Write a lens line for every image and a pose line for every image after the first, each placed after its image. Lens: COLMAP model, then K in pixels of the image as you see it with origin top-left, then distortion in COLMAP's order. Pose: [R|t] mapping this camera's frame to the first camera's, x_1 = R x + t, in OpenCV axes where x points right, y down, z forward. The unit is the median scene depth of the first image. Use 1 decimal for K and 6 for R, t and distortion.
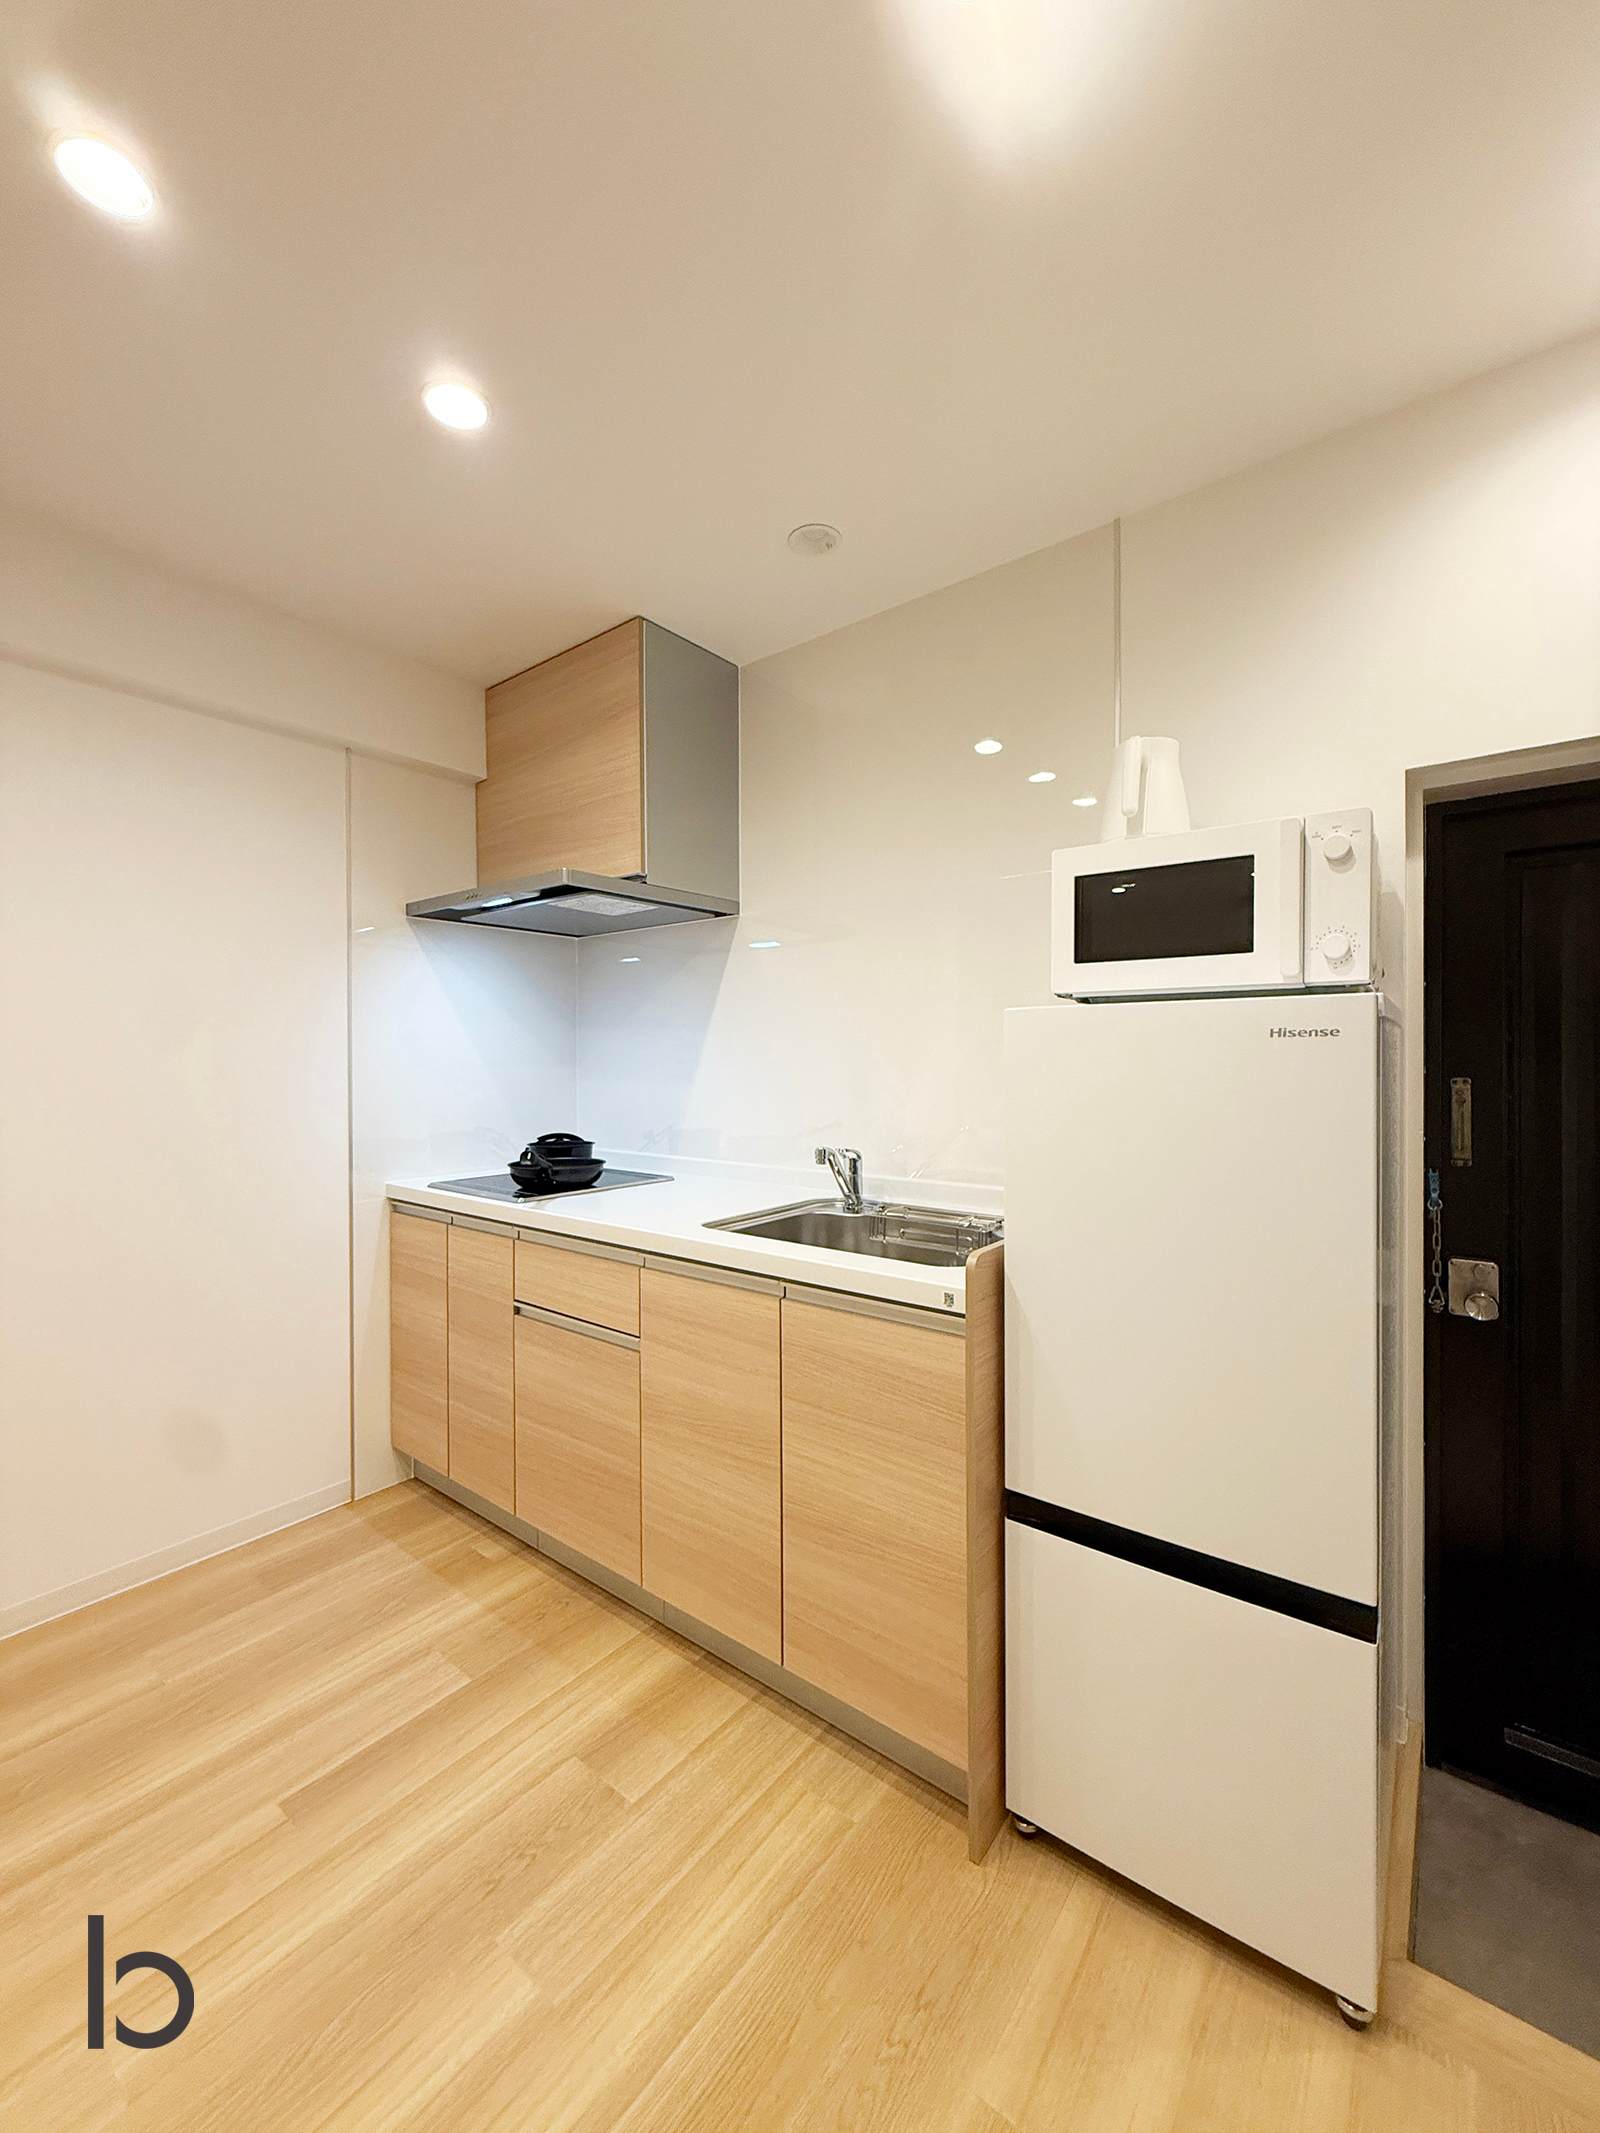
lens RADIAL K [[861.5, 0, 797.3], [0, 861.5, 1058.9], [0, 0, 1]] dist [0.007918, 0.000070]
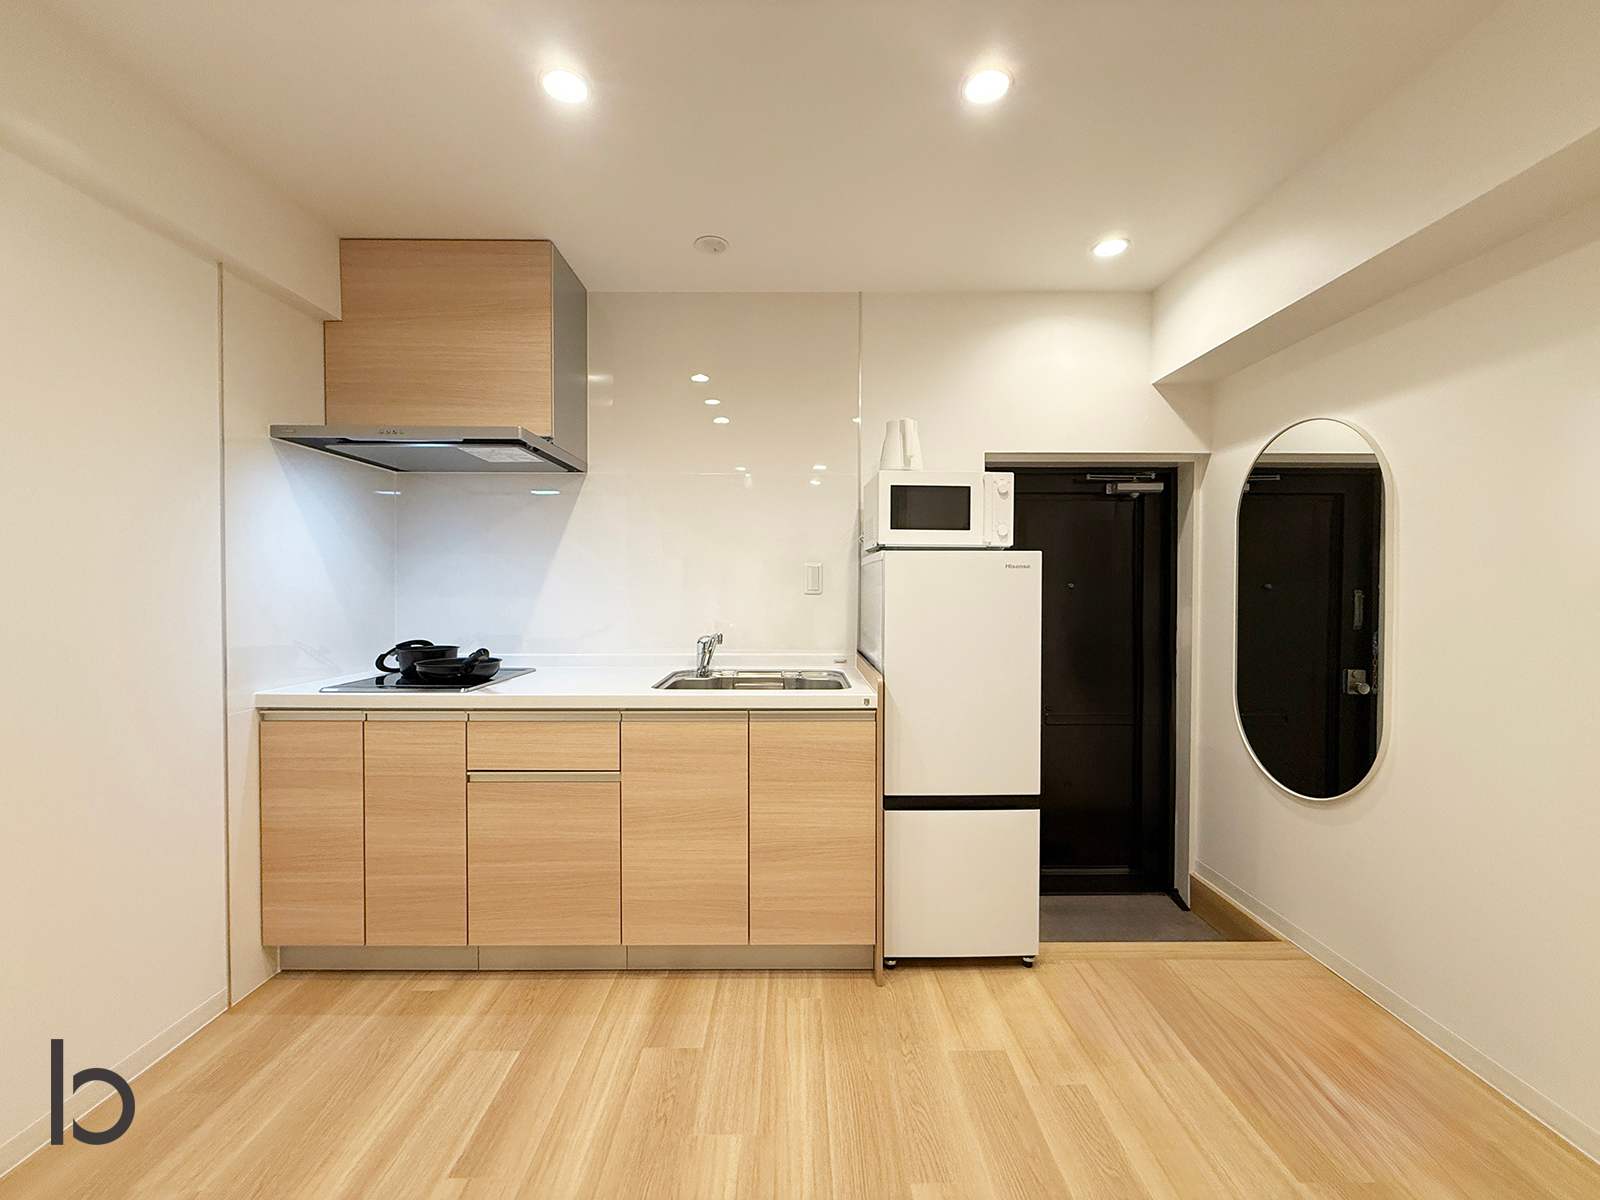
lens RADIAL K [[646.3, 0, 801.5], [0, 646.3, 588.9], [0, 0, 1]] dist [0.007918, 0.000070]
pose [[0.778756, 0.002551, 0.627322, -0.625650], [-0.004524, 0.999989, 0.001549, 0.019966], [-0.627311, -0.004045, 0.778759, -0.018162]]
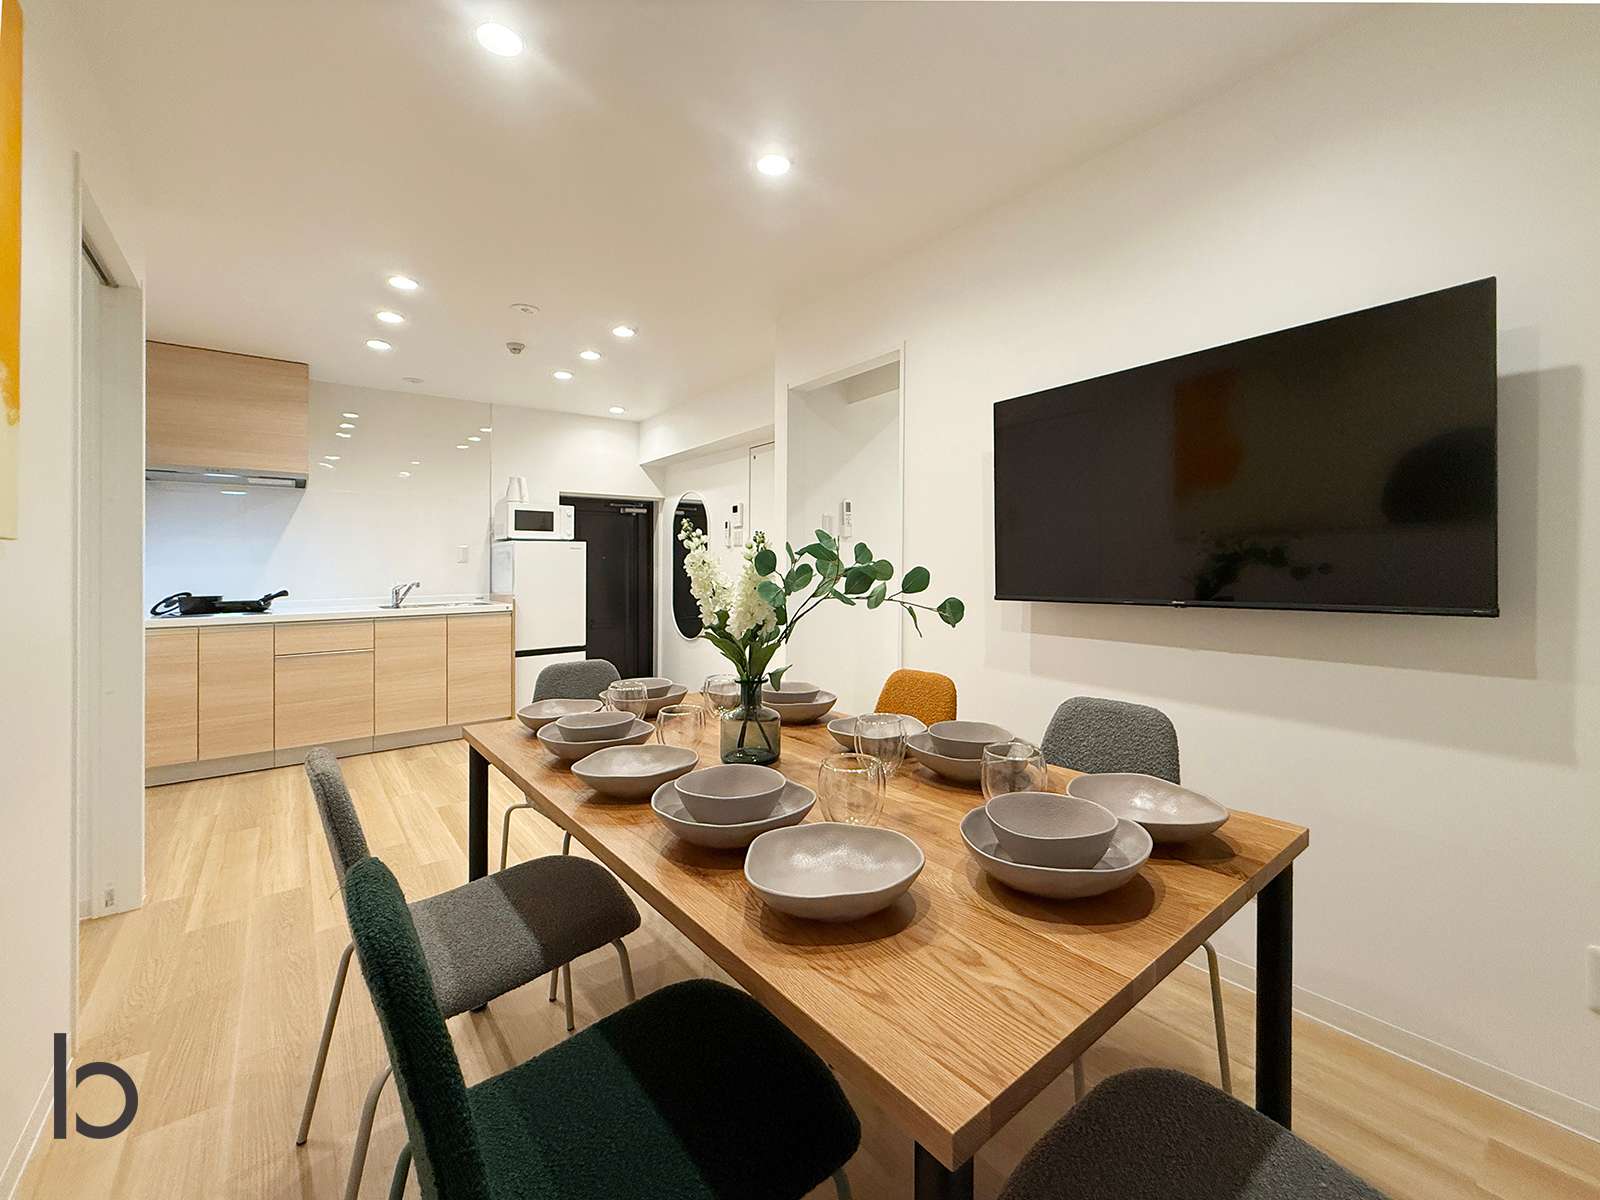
lens RADIAL K [[646.3, 0, 837.5], [0, 646.3, 552.9], [0, 0, 1]] dist [0.000161, 0.000015]
pose [[0.196153, 0.014930, 0.980460, -2.016587], [0.007188, 0.999835, -0.016663, 0.049670], [-0.980547, 0.010317, 0.196014, -0.951645]]
